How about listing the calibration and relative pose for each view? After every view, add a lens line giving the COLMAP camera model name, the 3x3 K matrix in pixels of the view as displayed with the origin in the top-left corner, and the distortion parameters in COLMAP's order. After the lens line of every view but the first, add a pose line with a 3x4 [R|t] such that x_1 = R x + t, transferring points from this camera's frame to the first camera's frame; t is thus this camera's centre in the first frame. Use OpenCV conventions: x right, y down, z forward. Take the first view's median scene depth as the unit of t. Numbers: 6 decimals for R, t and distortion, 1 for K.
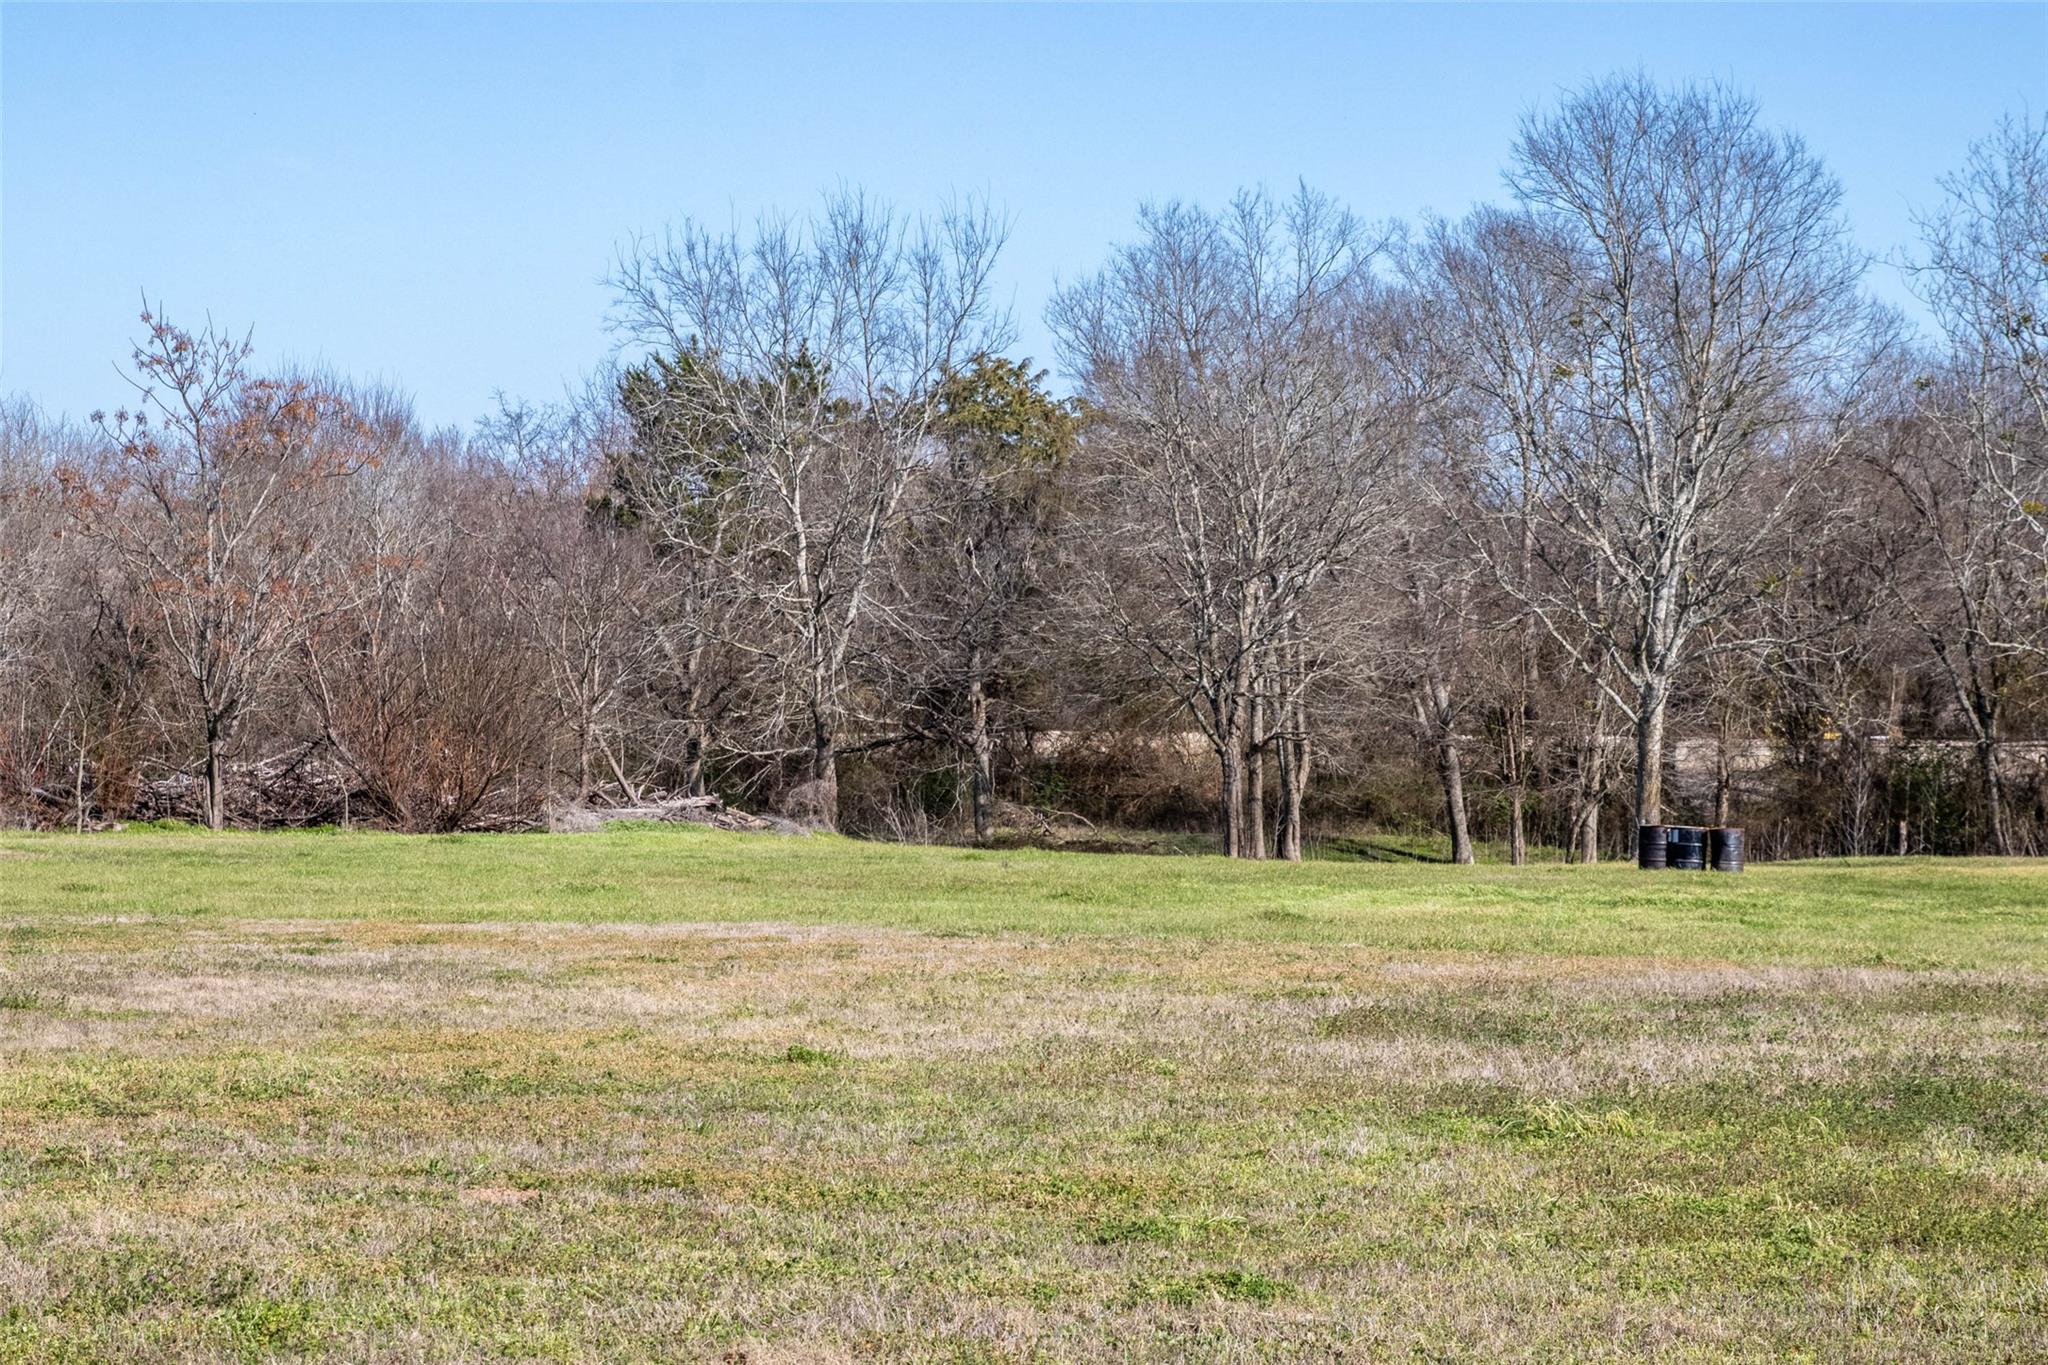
lens RADIAL K [[4980.0, 0, 1022.8], [0, 4980.0, 682.0], [0, 0, 1]] dist [0.180814, 0.000000]
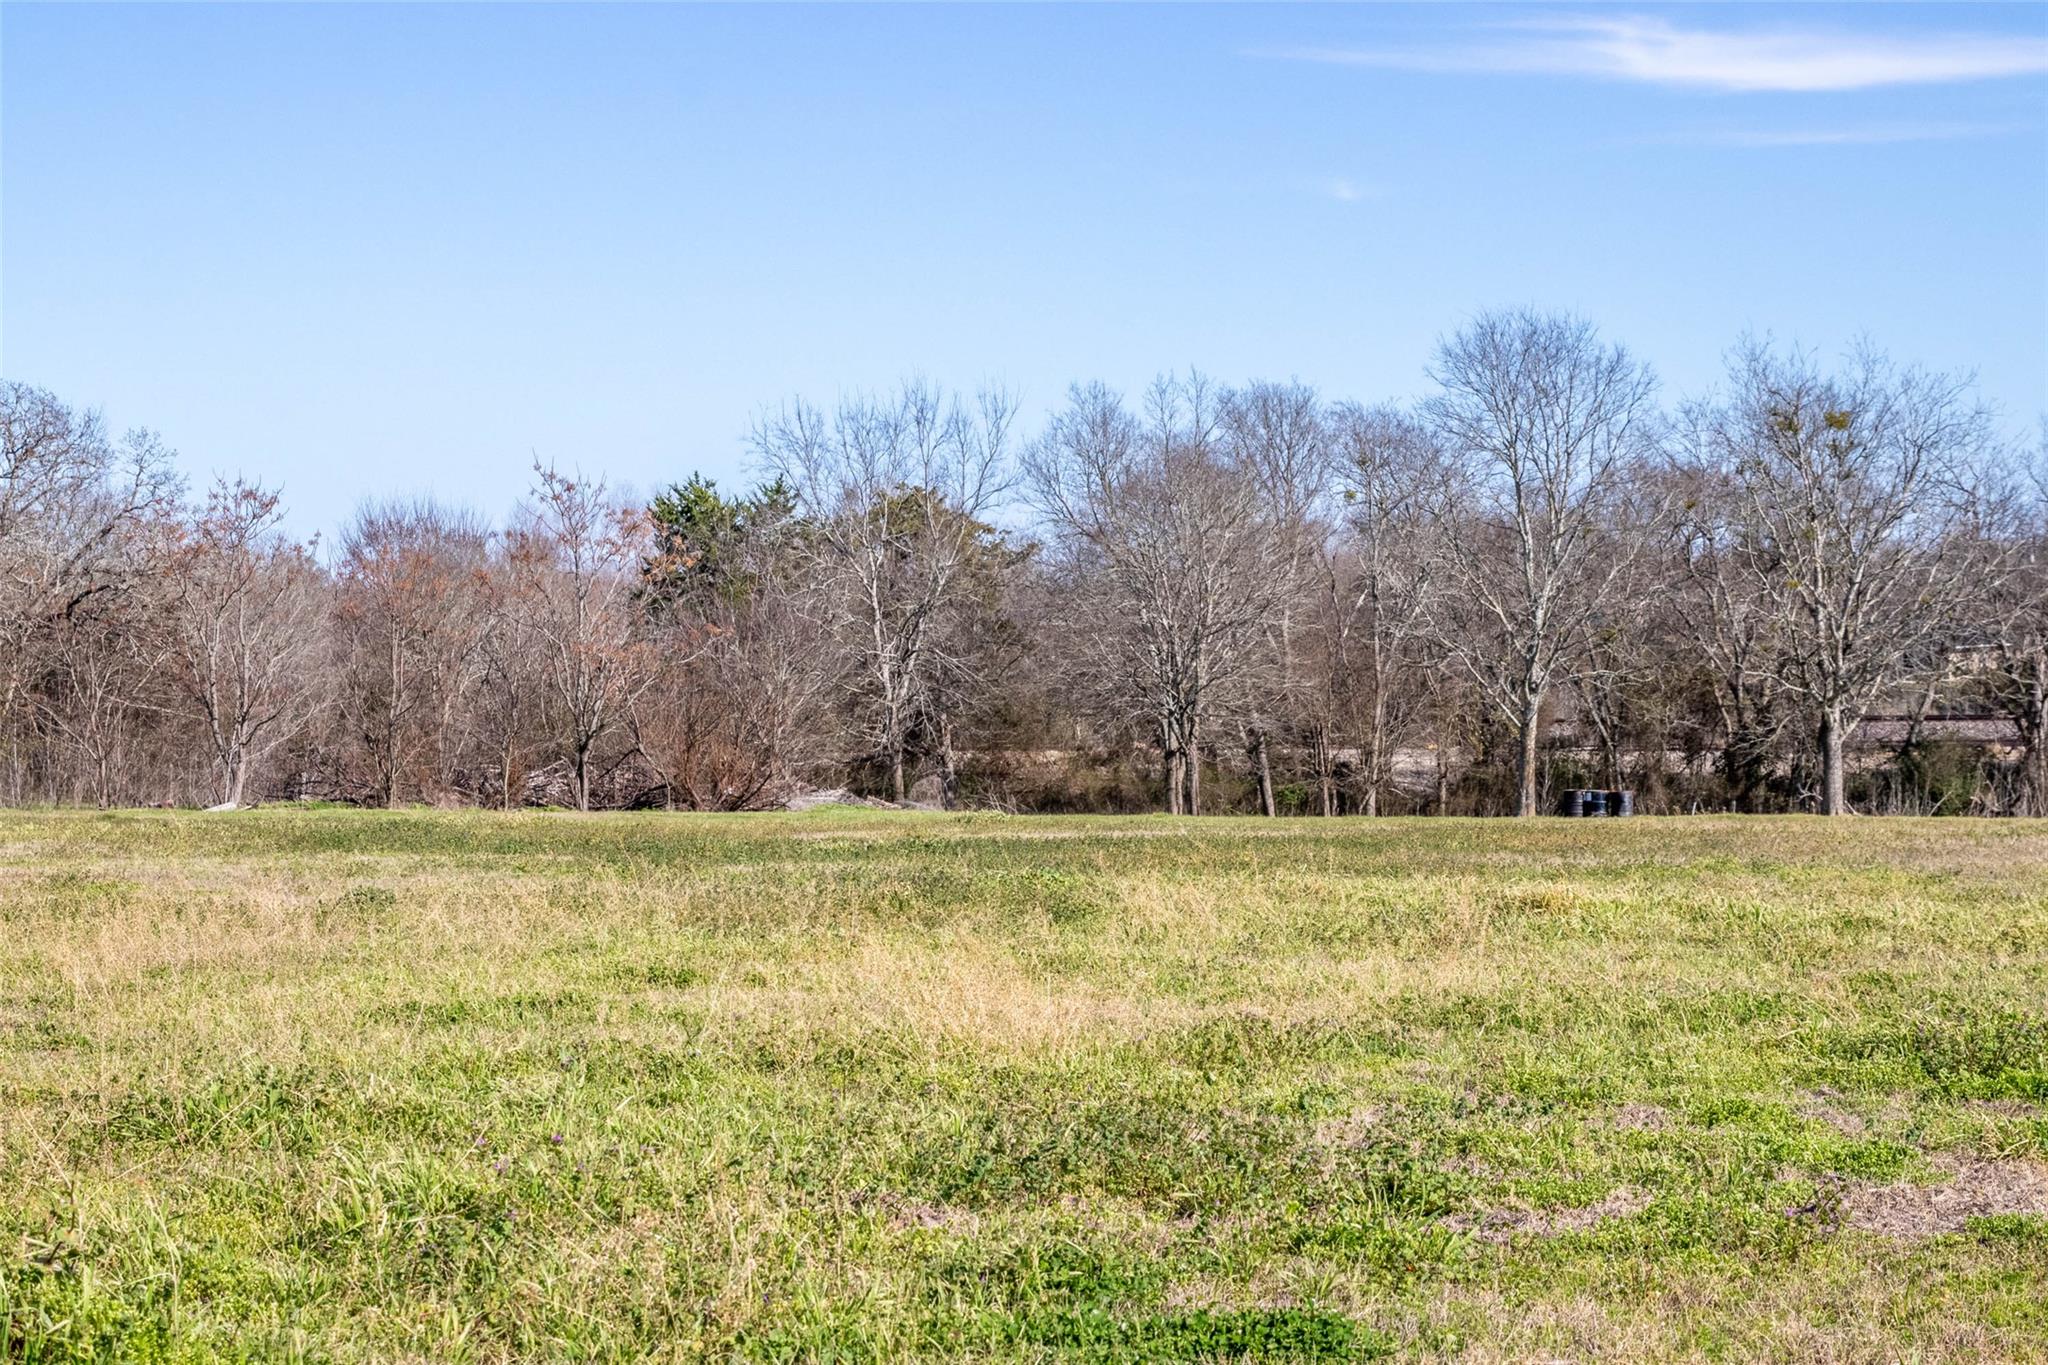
lens RADIAL K [[4064.9, 0, 1021.2], [0, 4064.9, 691.0], [0, 0, 1]] dist [0.101028, 0.000000]
pose [[0.990284, -0.012523, 0.138492, -0.169613], [0.013949, 0.999859, -0.009329, 0.005574], [-0.138356, 0.011171, 0.990320, -0.184141]]
